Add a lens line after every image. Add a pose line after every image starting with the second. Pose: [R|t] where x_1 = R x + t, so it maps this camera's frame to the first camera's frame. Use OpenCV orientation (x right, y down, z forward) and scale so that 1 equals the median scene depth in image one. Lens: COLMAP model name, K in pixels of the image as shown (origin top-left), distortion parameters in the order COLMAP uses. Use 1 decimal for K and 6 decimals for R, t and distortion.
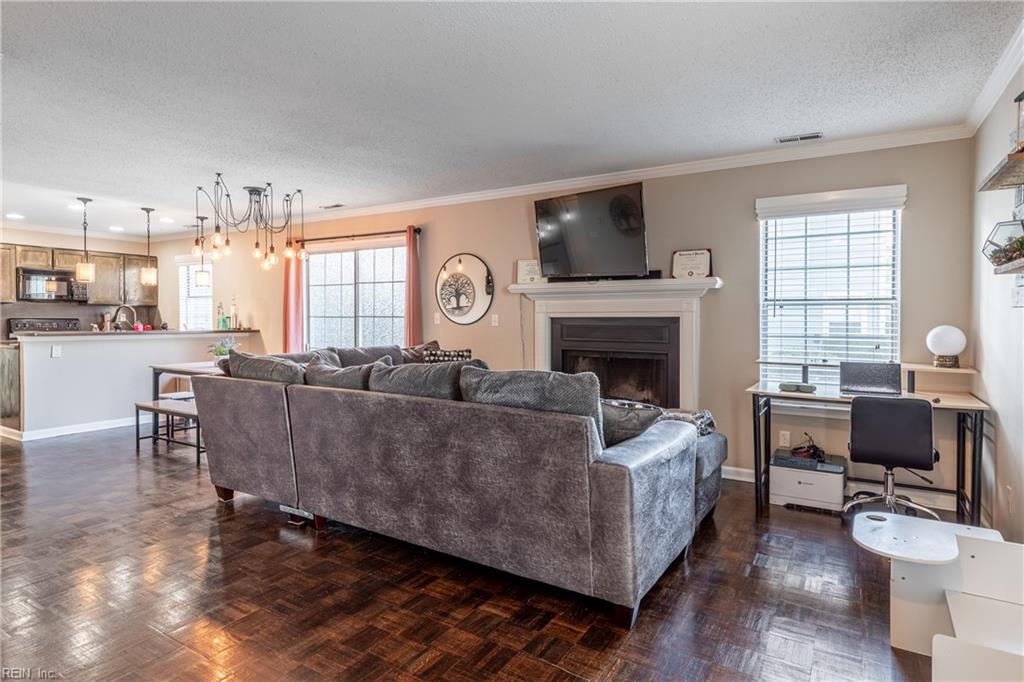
lens RADIAL K [[543.7, 0, 518.6], [0, 543.7, 325.1], [0, 0, 1]] dist [-0.006395, 0.000083]
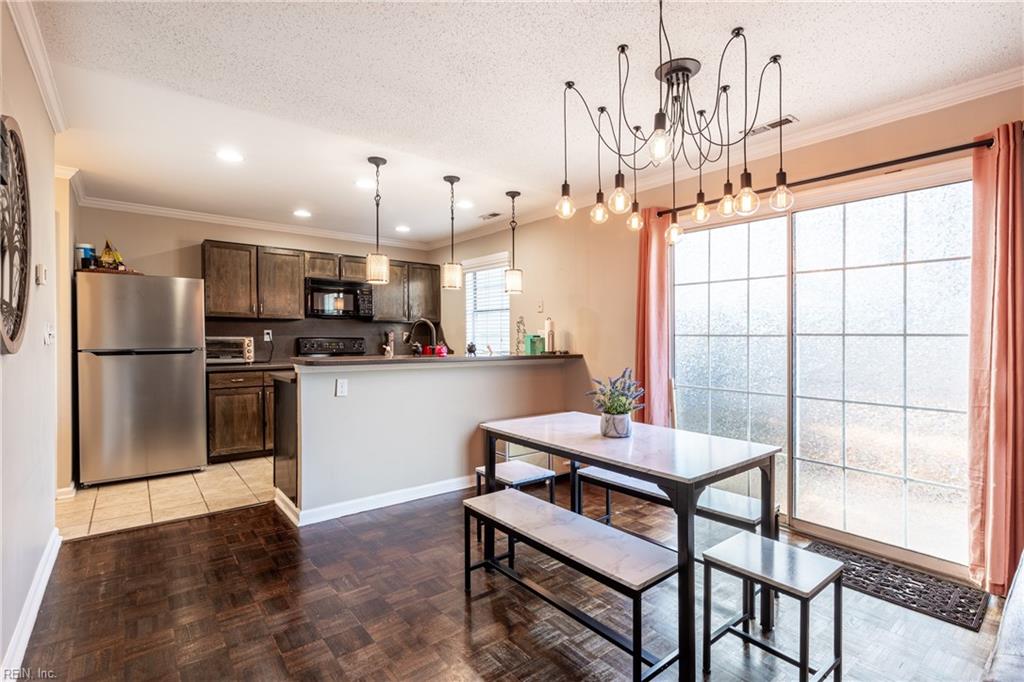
lens RADIAL K [[484.4, 0, 518.2], [0, 484.4, 342.8], [0, 0, 1]] dist [0.005419, -0.000067]
pose [[0.935247, 0.004445, -0.353969, -0.334992], [-0.004640, 0.999989, 0.000299, -0.005724], [0.353966, 0.001363, 0.935257, 0.394443]]
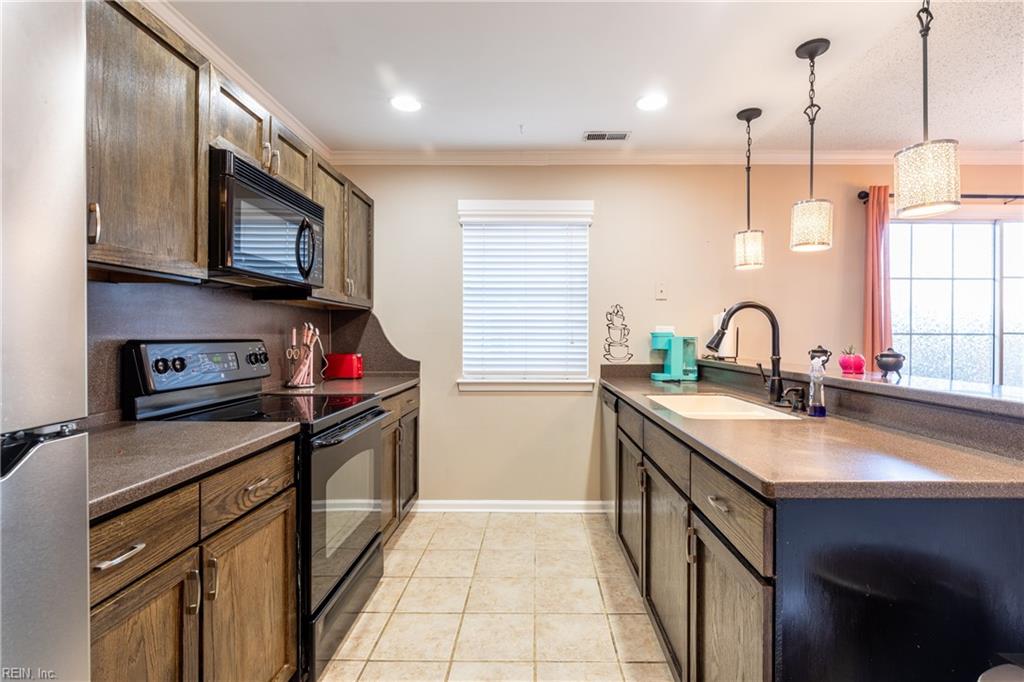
lens RADIAL K [[484.4, 0, 513.8], [0, 484.4, 334.8], [0, 0, 1]] dist [0.005419, -0.000067]
pose [[0.866664, -0.000362, 0.498893, -0.900895], [0.006559, 0.999922, -0.010669, -0.010995], [-0.498850, 0.012519, 0.866598, 0.707740]]
